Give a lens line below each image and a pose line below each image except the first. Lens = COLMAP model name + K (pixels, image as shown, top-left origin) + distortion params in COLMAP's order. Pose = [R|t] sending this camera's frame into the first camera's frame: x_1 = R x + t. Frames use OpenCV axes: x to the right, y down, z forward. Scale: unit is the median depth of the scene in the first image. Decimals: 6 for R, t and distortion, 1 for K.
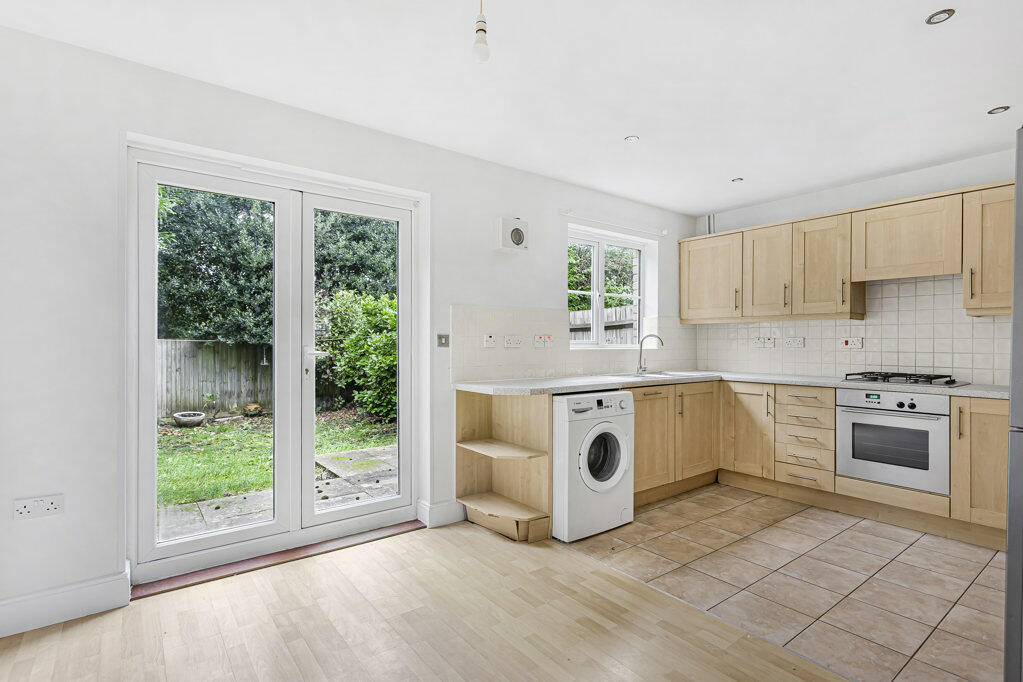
lens RADIAL K [[495.1, 0, 512.5], [0, 495.1, 343.2], [0, 0, 1]] dist [-0.000114, 0.000602]
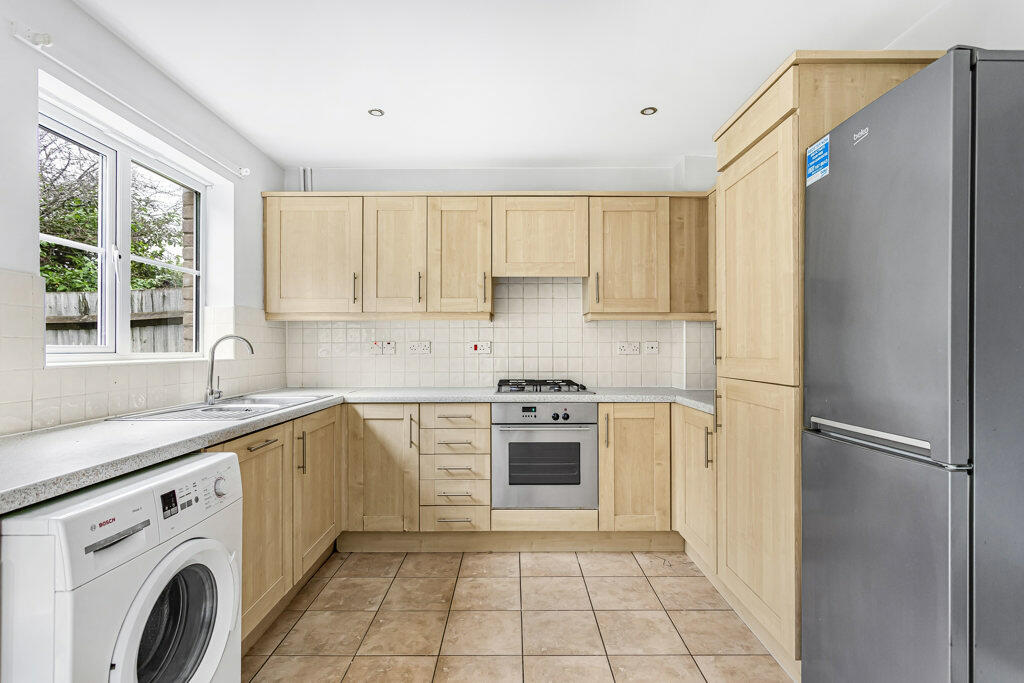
lens RADIAL K [[495.6, 0, 513.0], [0, 495.6, 343.7], [0, 0, 1]] dist [-0.000114, 0.000602]
pose [[0.611753, 0.000095, 0.791049, 0.023888], [0.006285, 0.999968, -0.004981, -0.002733], [-0.791024, 0.008019, 0.611733, 0.436996]]
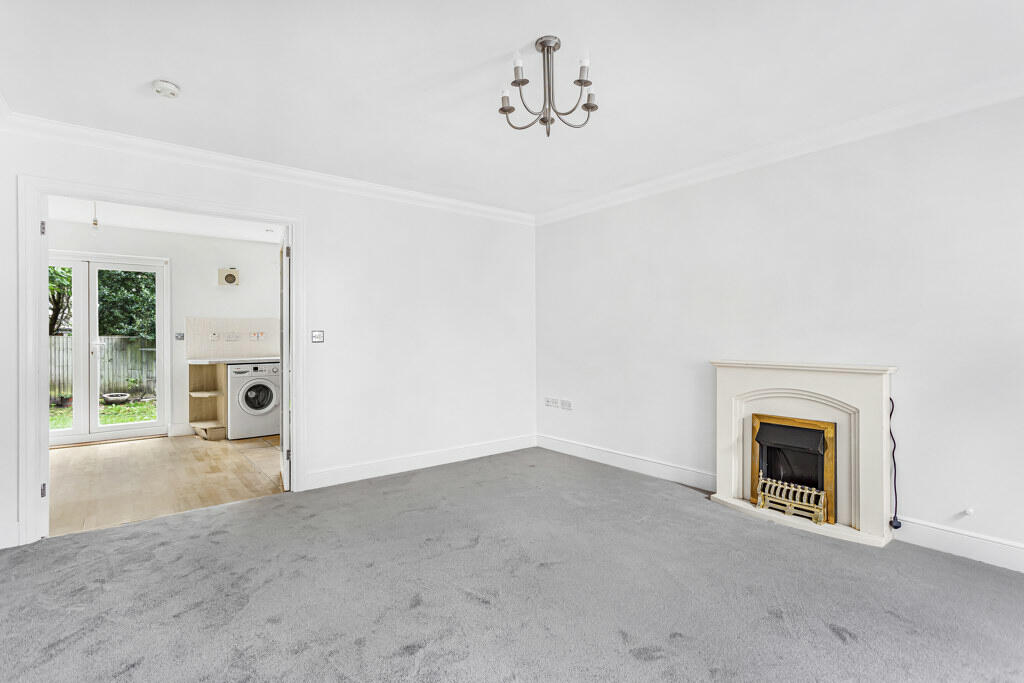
lens RADIAL K [[490.7, 0, 513.0], [0, 490.7, 334.9], [0, 0, 1]] dist [0.001539, 0.000459]
pose [[0.999877, -0.007713, 0.013634, 0.935758], [0.007756, 0.999965, -0.003107, 0.002609], [-0.013609, 0.003212, 0.999902, -0.740089]]
